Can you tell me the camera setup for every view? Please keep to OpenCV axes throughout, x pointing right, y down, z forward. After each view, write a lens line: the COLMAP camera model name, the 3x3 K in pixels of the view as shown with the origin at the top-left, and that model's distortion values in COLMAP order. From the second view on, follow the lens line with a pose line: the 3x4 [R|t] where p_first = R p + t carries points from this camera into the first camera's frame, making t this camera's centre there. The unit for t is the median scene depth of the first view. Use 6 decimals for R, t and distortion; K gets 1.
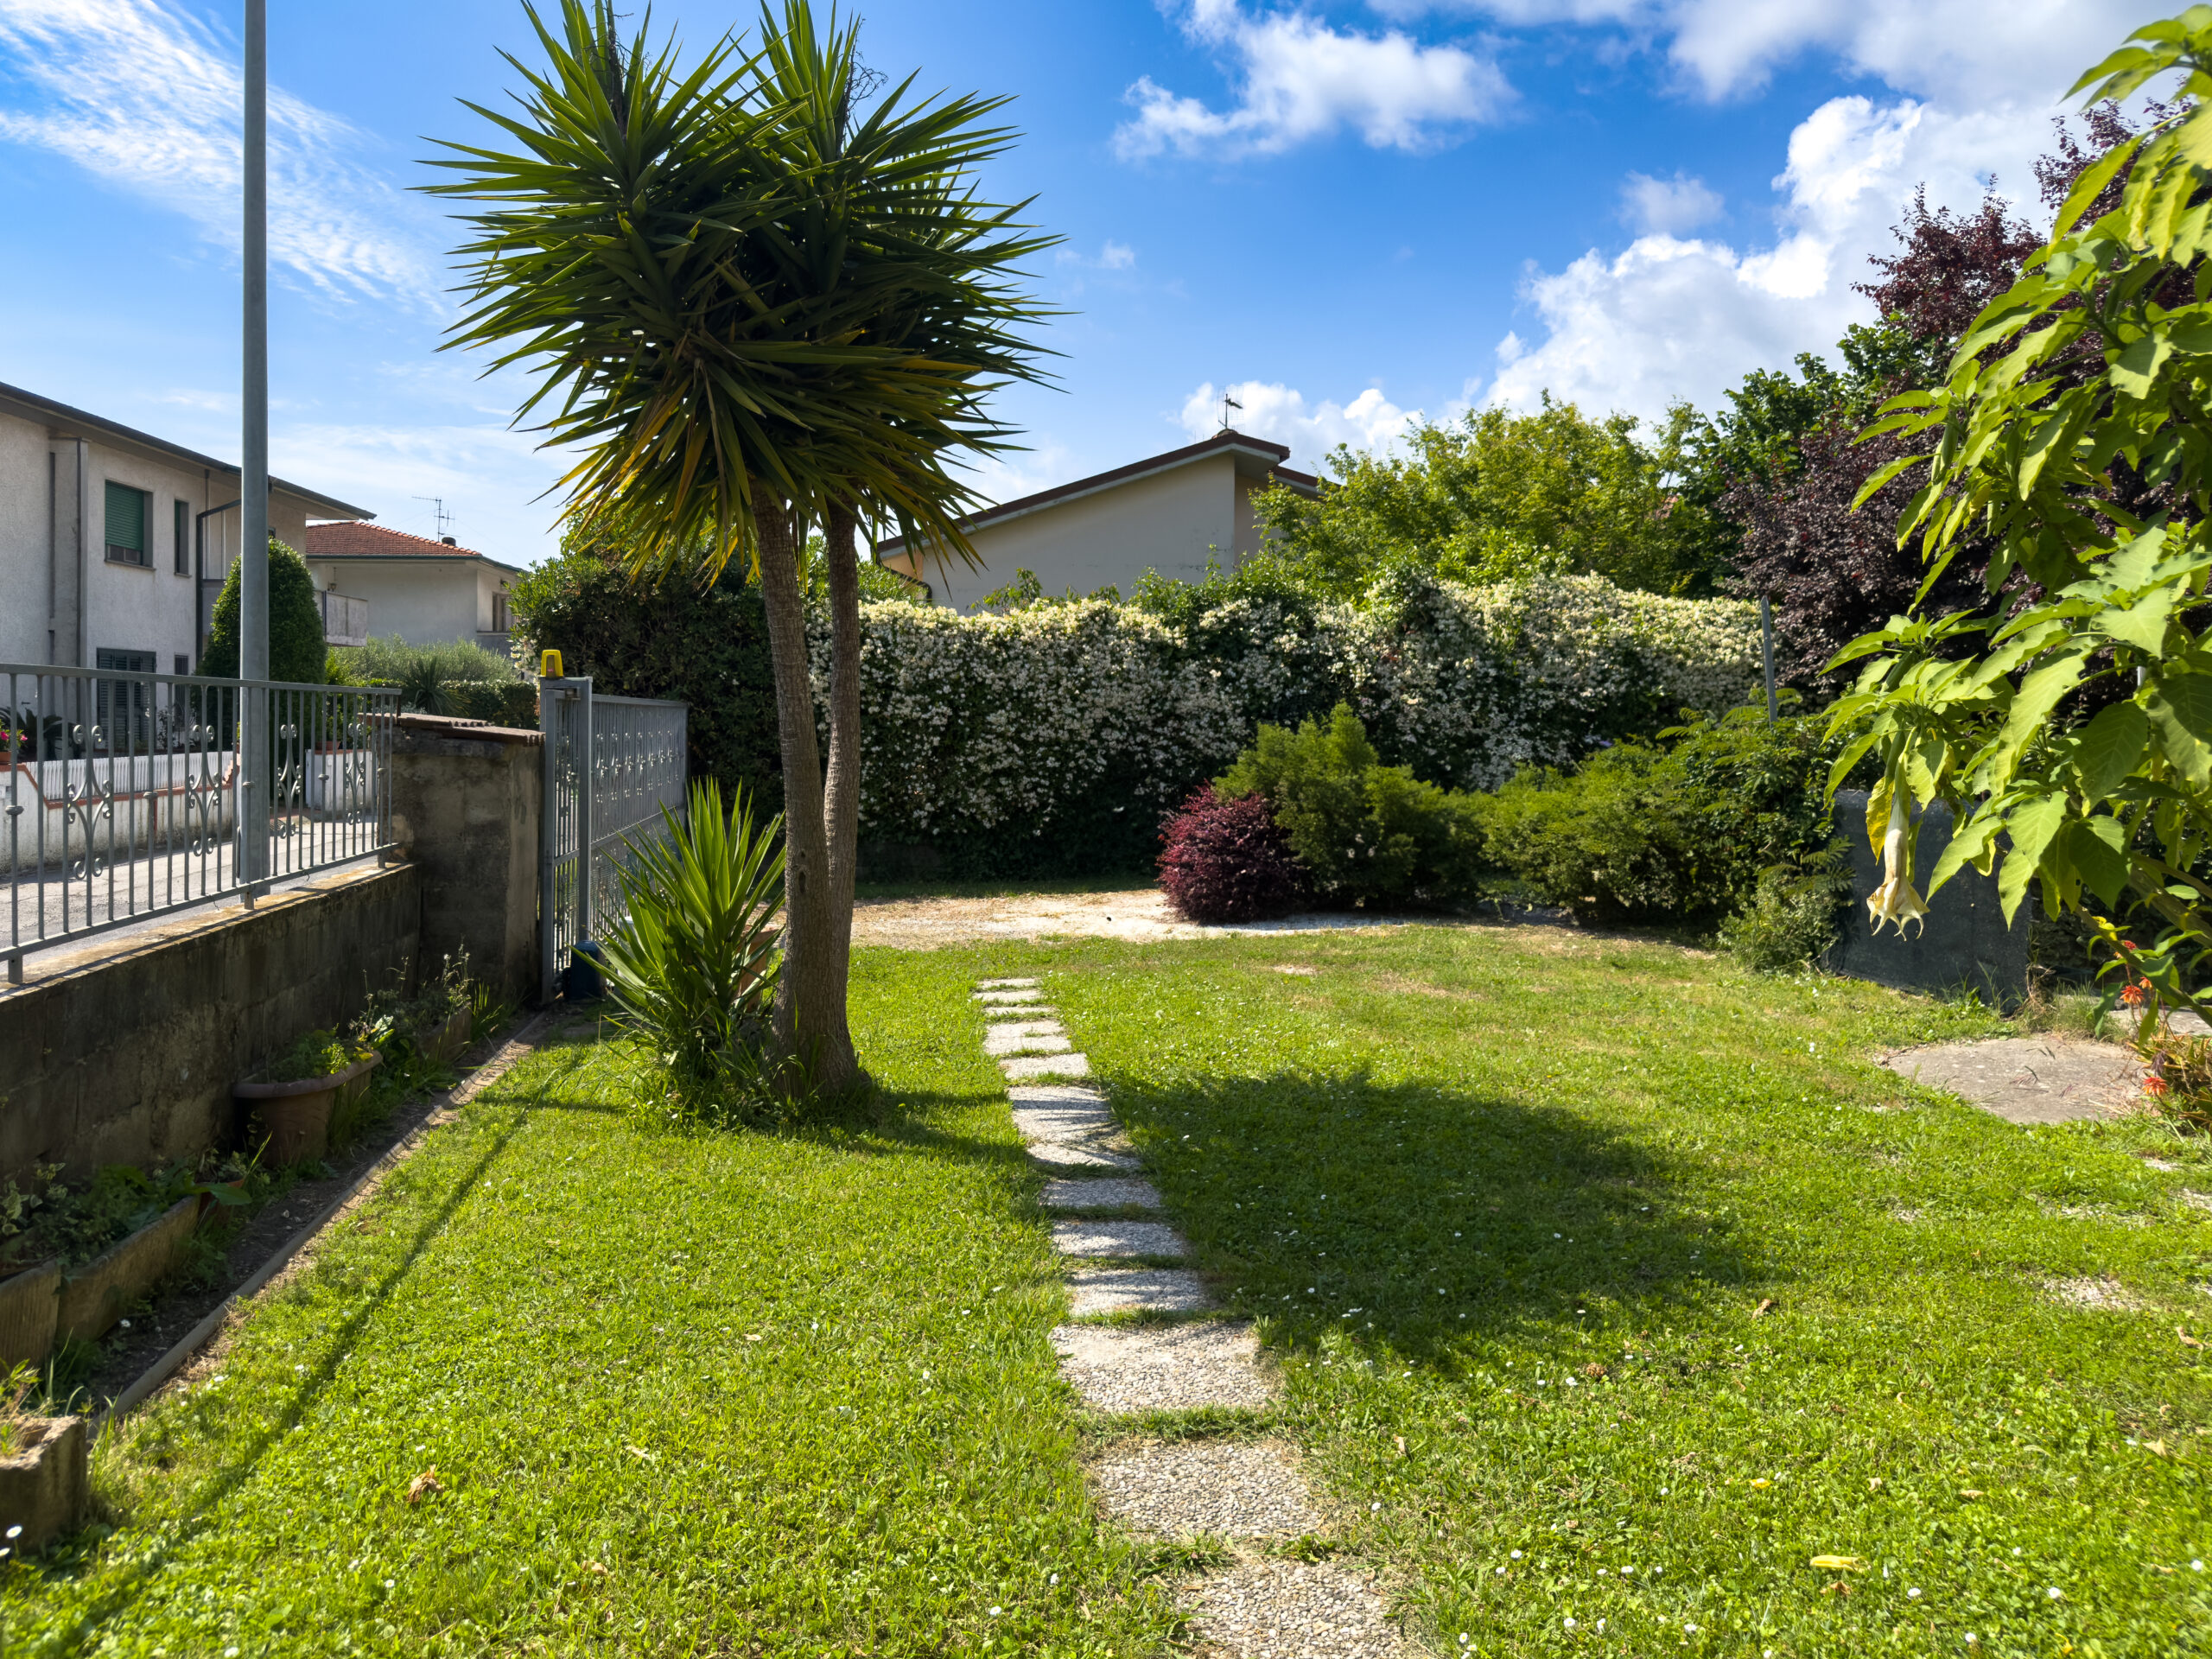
lens RADIAL K [[1658.7, 0, 1047.2], [0, 1658.7, 718.4], [0, 0, 1]] dist [0.151260, -0.402345]
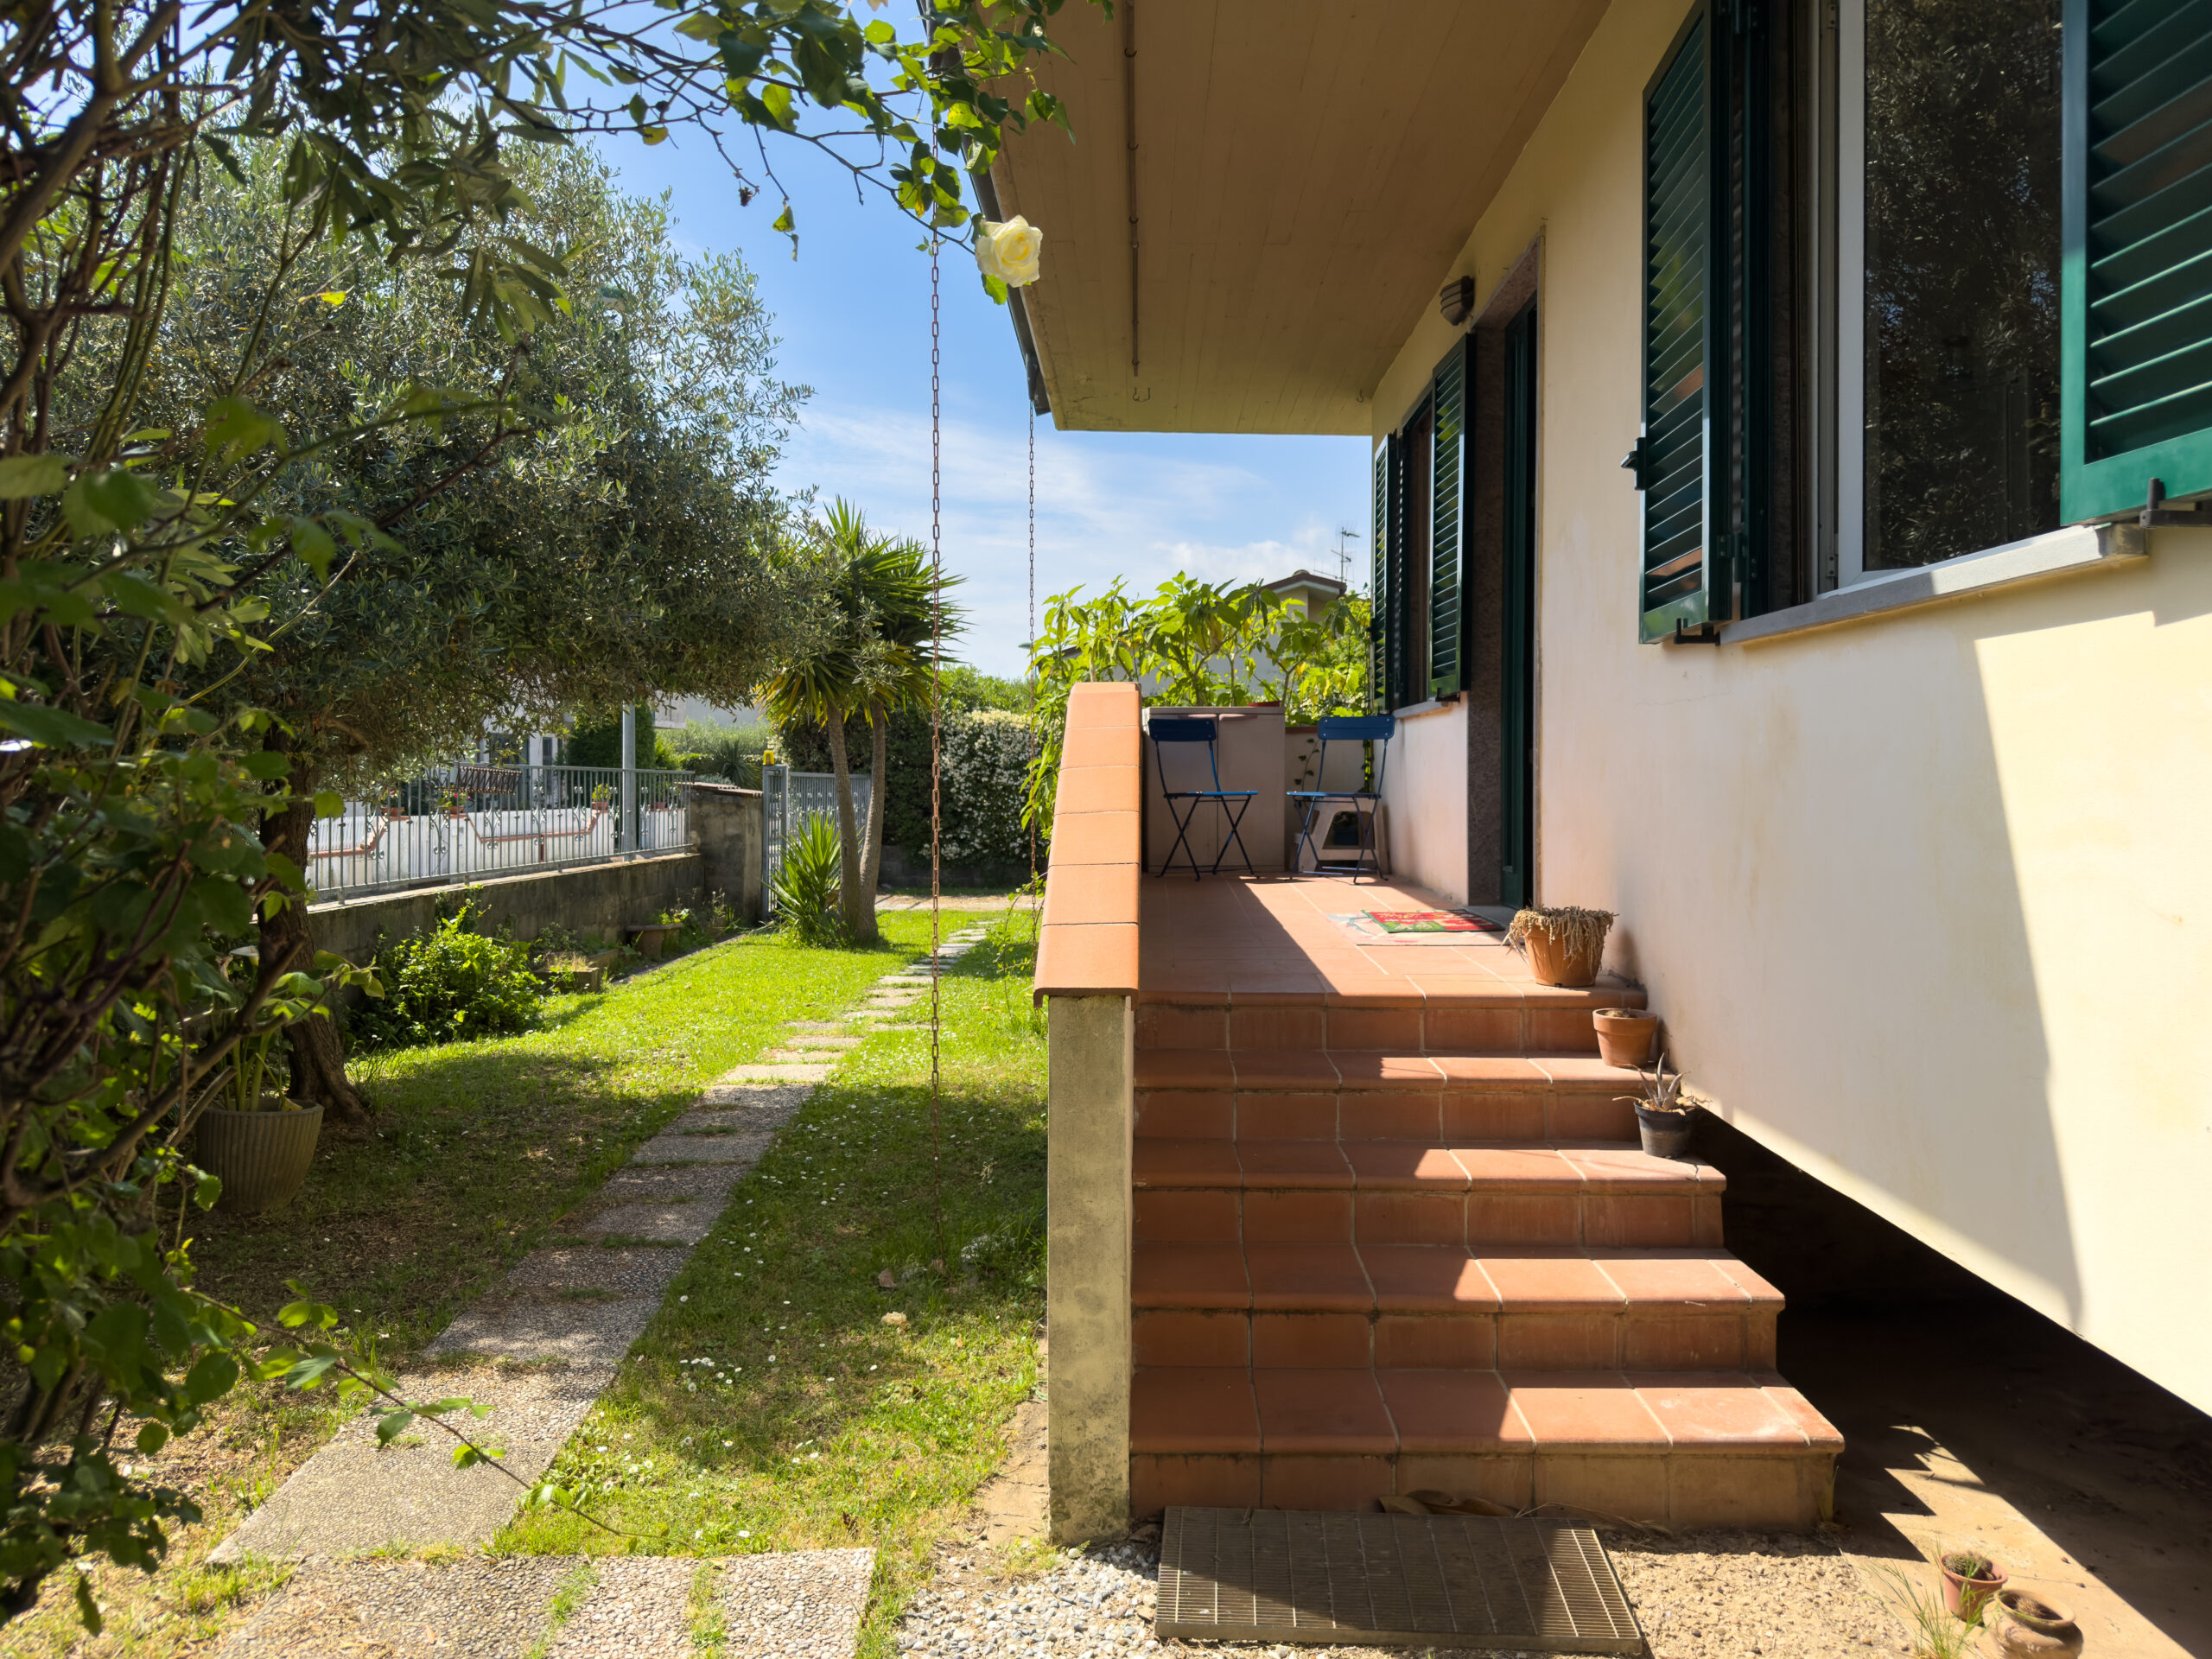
lens RADIAL K [[1541.4, 0, 1171.9], [0, 1541.4, 792.5], [0, 0, 1]] dist [0.004775, 0.000097]
pose [[0.996661, -0.000163, -0.081656, 0.190589], [0.000553, 0.999989, 0.004744, 0.000326], [0.081655, -0.004774, 0.996649, -0.453100]]
